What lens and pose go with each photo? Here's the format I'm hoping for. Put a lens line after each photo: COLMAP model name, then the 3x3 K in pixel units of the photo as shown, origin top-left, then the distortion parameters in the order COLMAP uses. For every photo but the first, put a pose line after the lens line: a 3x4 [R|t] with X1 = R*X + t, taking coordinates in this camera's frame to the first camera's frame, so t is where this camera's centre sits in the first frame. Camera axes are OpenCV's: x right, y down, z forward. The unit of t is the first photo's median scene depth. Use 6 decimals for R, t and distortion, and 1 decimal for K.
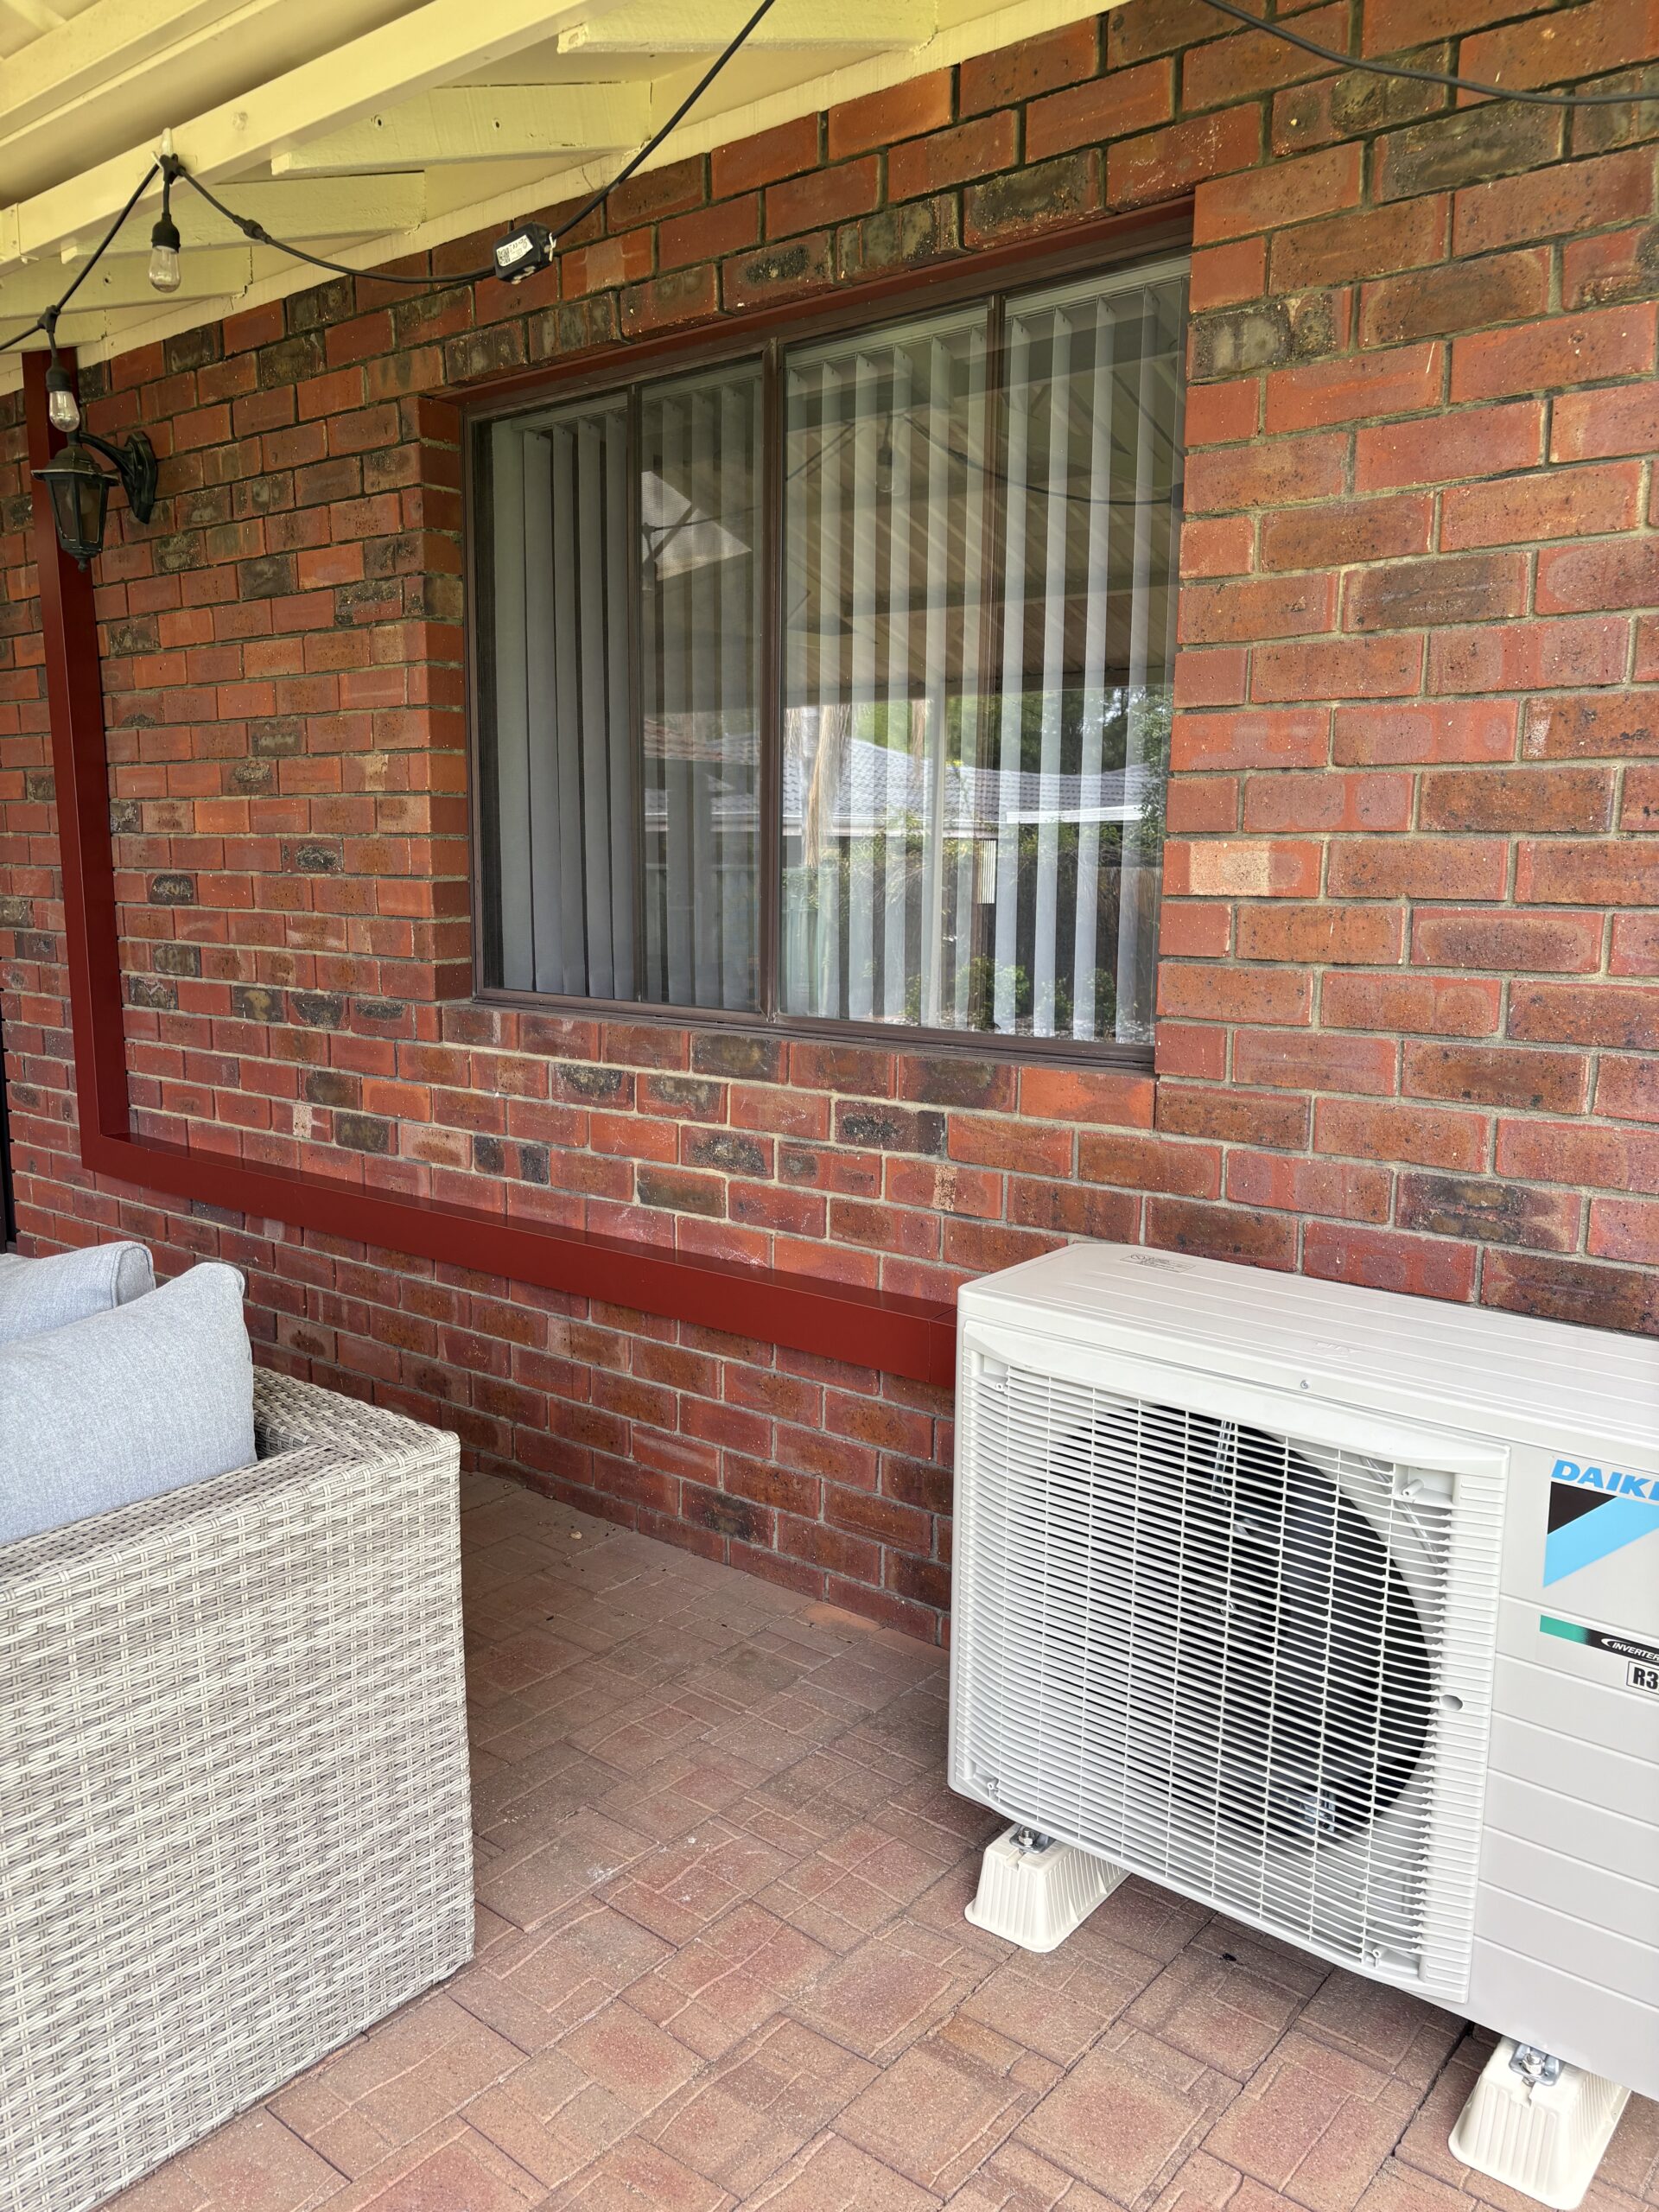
lens RADIAL K [[1675.6, 0, 827.4], [0, 1675.6, 1110.5], [0, 0, 1]] dist [0.055638, -0.058554]
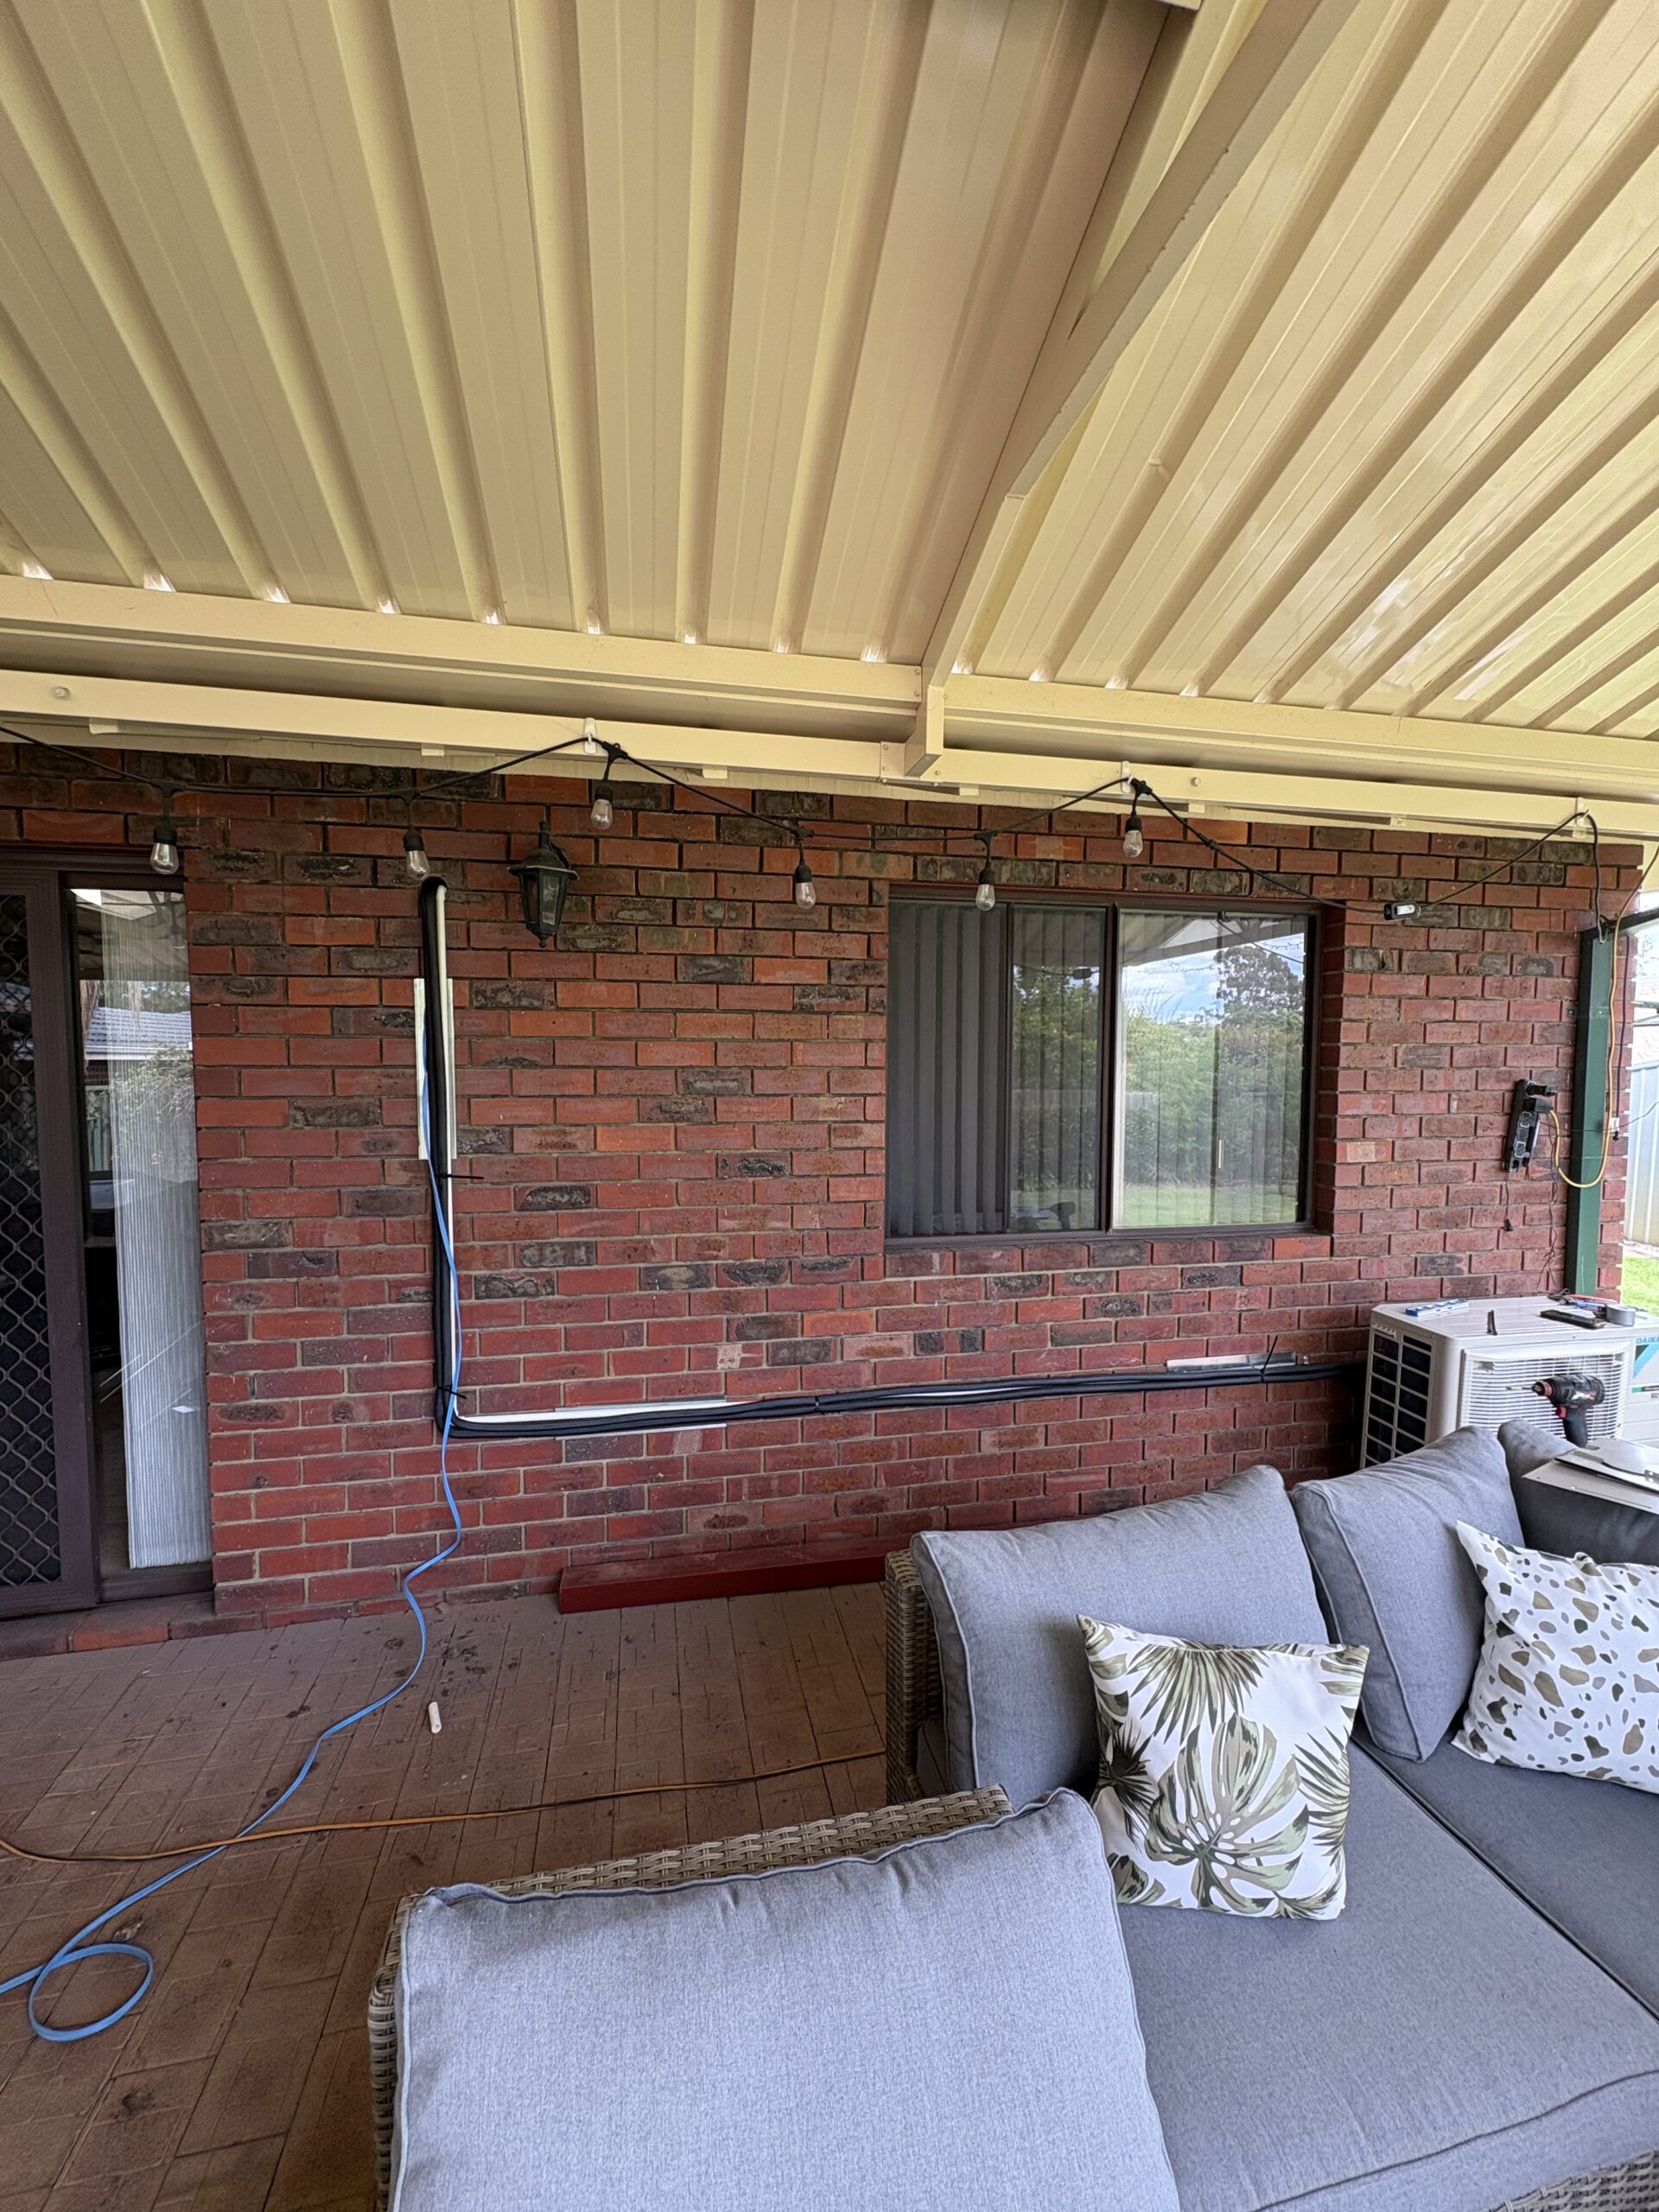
lens RADIAL K [[880.7, 0, 830.3], [0, 880.7, 1105.8], [0, 0, 1]] dist [-0.002467, 0.001473]
pose [[0.626796, -0.046552, 0.777791, -0.887798], [0.120467, 0.992001, -0.037708, -0.174905], [-0.769814, 0.117334, 0.627390, 0.511127]]
